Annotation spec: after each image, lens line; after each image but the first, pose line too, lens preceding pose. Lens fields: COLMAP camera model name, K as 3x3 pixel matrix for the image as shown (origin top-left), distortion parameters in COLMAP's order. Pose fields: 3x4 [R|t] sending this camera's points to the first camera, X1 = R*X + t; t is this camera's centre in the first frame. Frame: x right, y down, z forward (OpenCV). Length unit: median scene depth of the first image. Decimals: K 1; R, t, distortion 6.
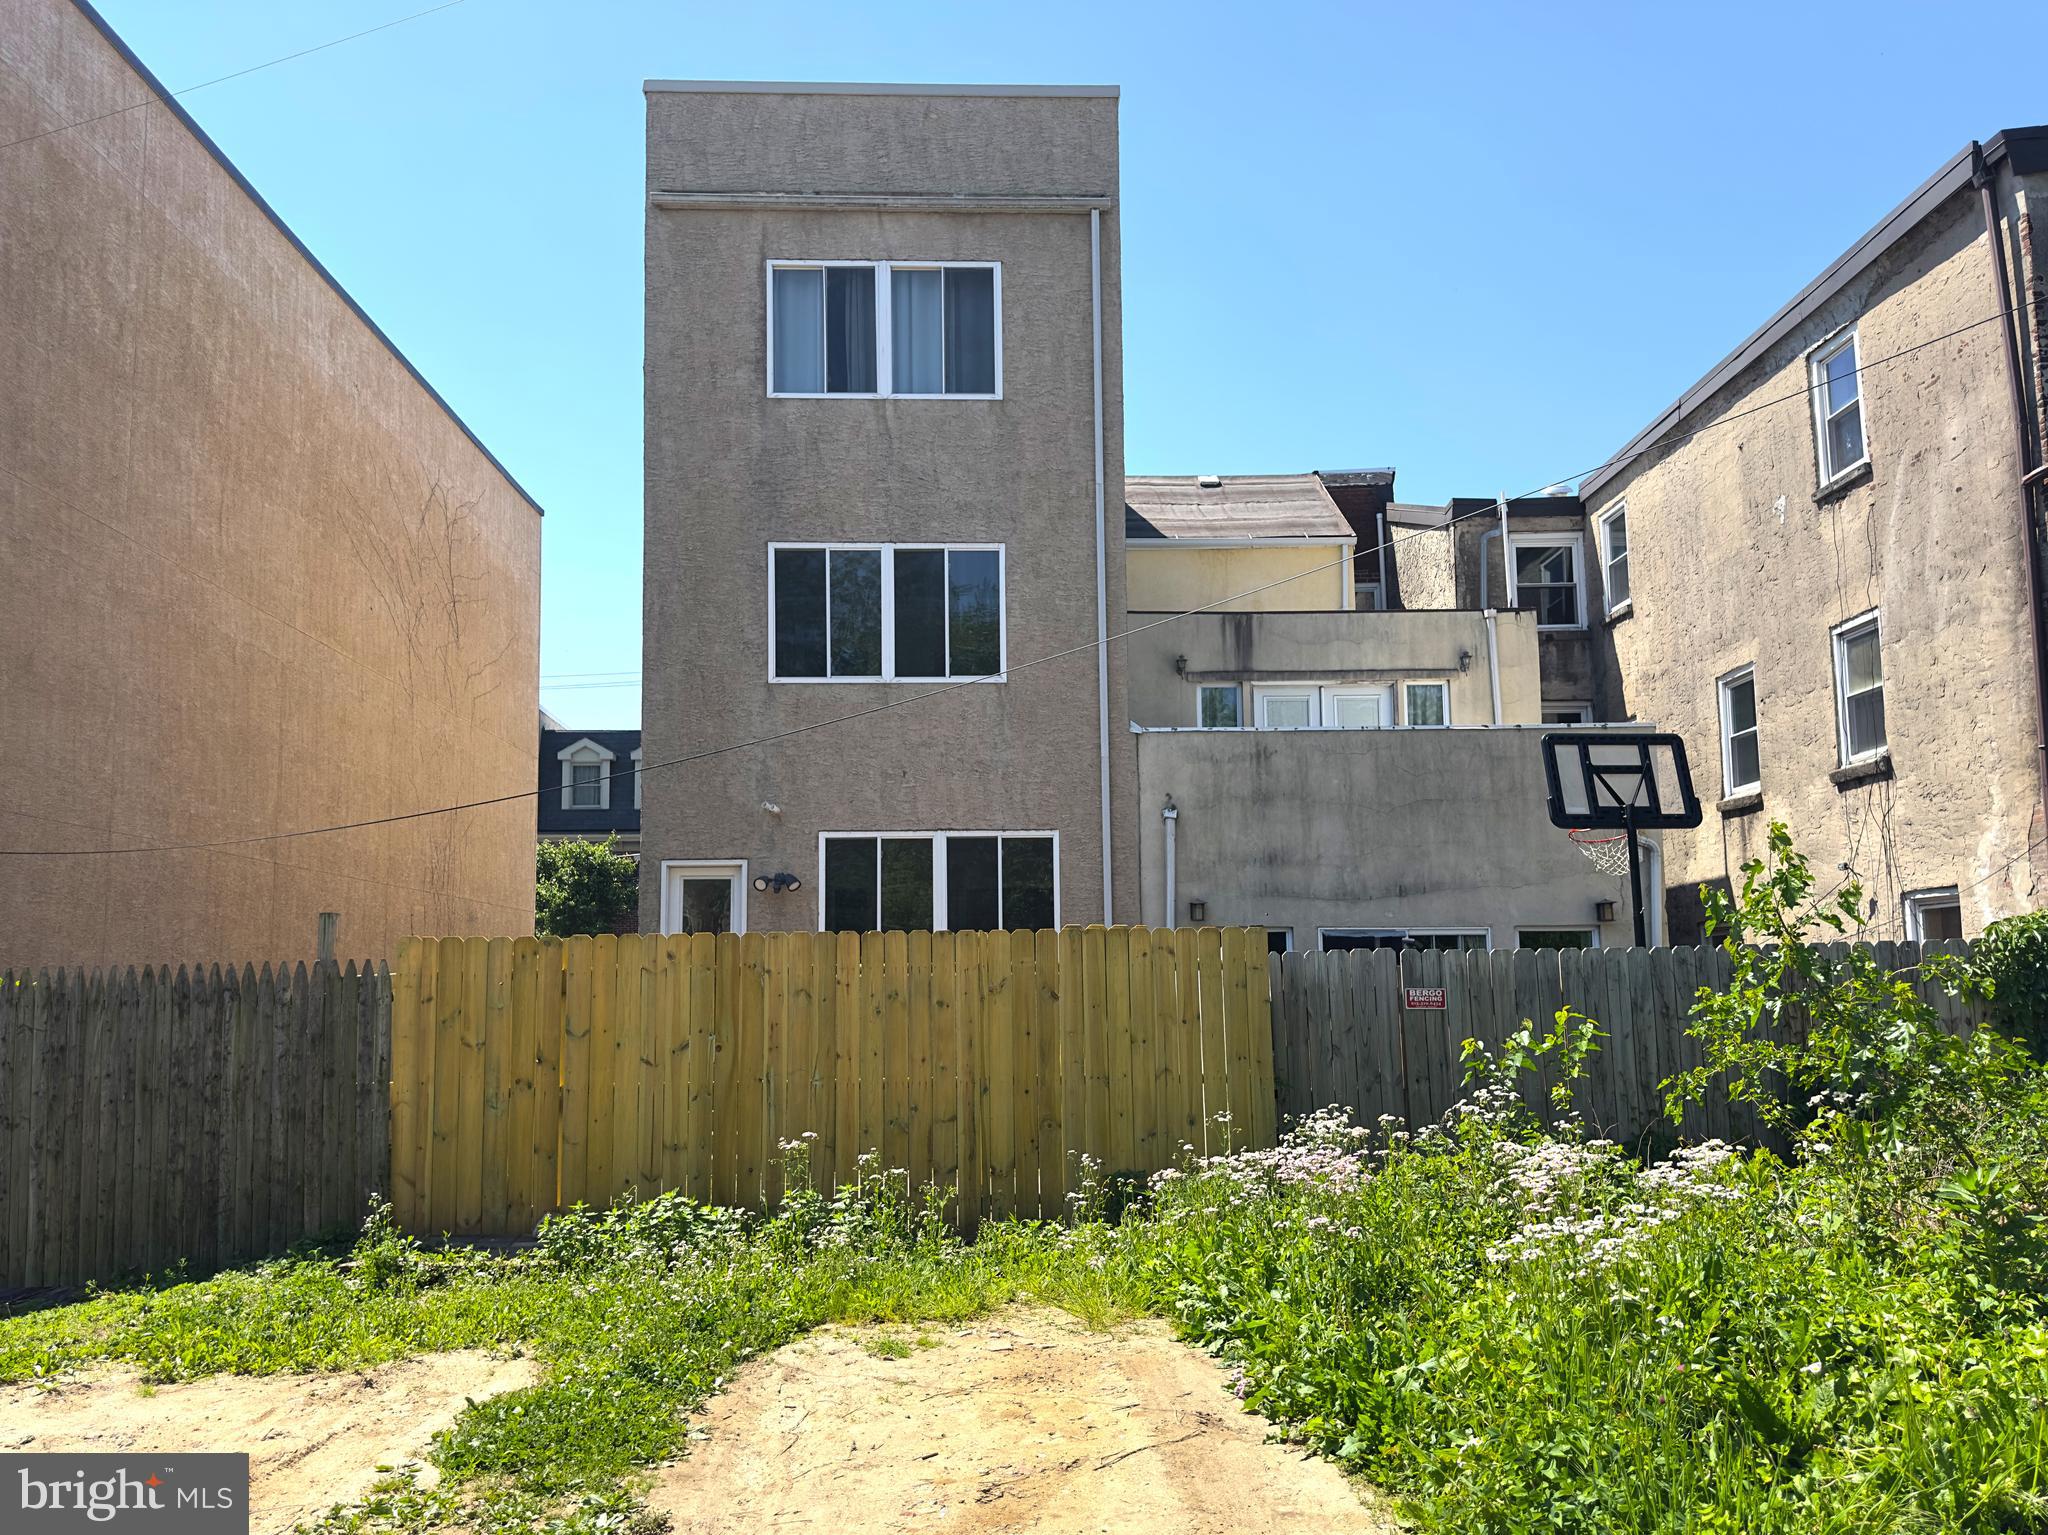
lens RADIAL K [[1838.2, 0, 1024.0], [0, 1838.2, 767.5], [0, 0, 1]] dist [0.249528, -0.910812]
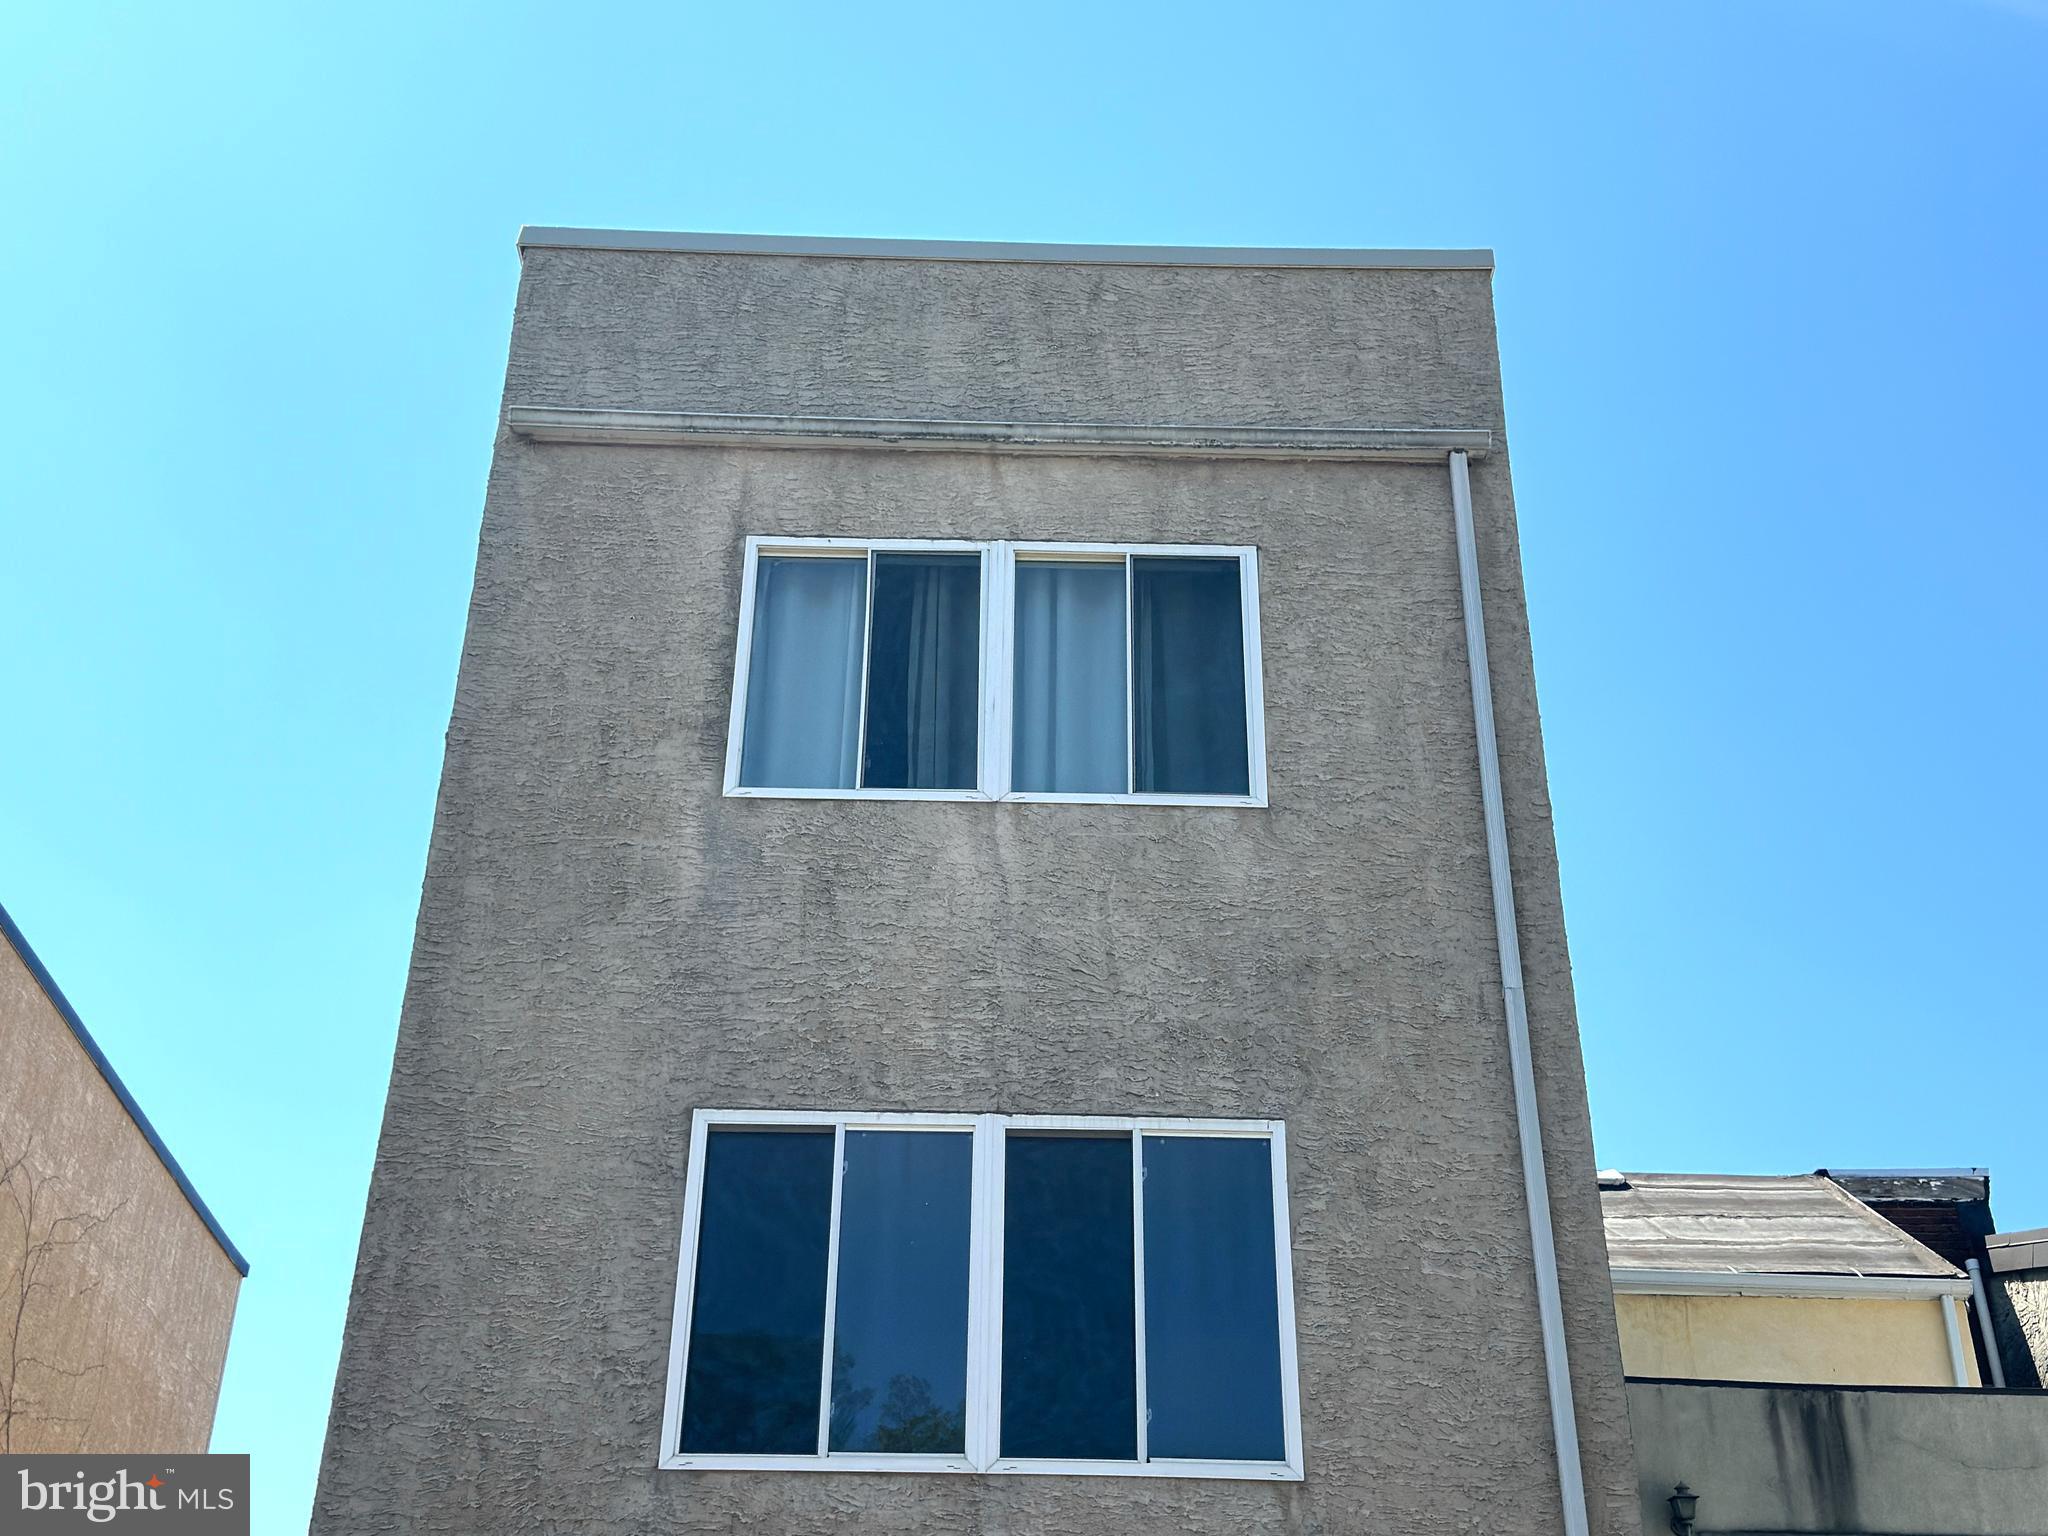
lens RADIAL K [[2427.1, 0, 1024.0], [0, 2427.1, 768.0], [0, 0, 1]] dist [0.177784, -0.344110]
pose [[0.999651, 0.025466, -0.007083, -0.063724], [-0.026032, 0.902056, -0.430834, 0.037711], [-0.004582, 0.430868, 0.902403, 0.481991]]
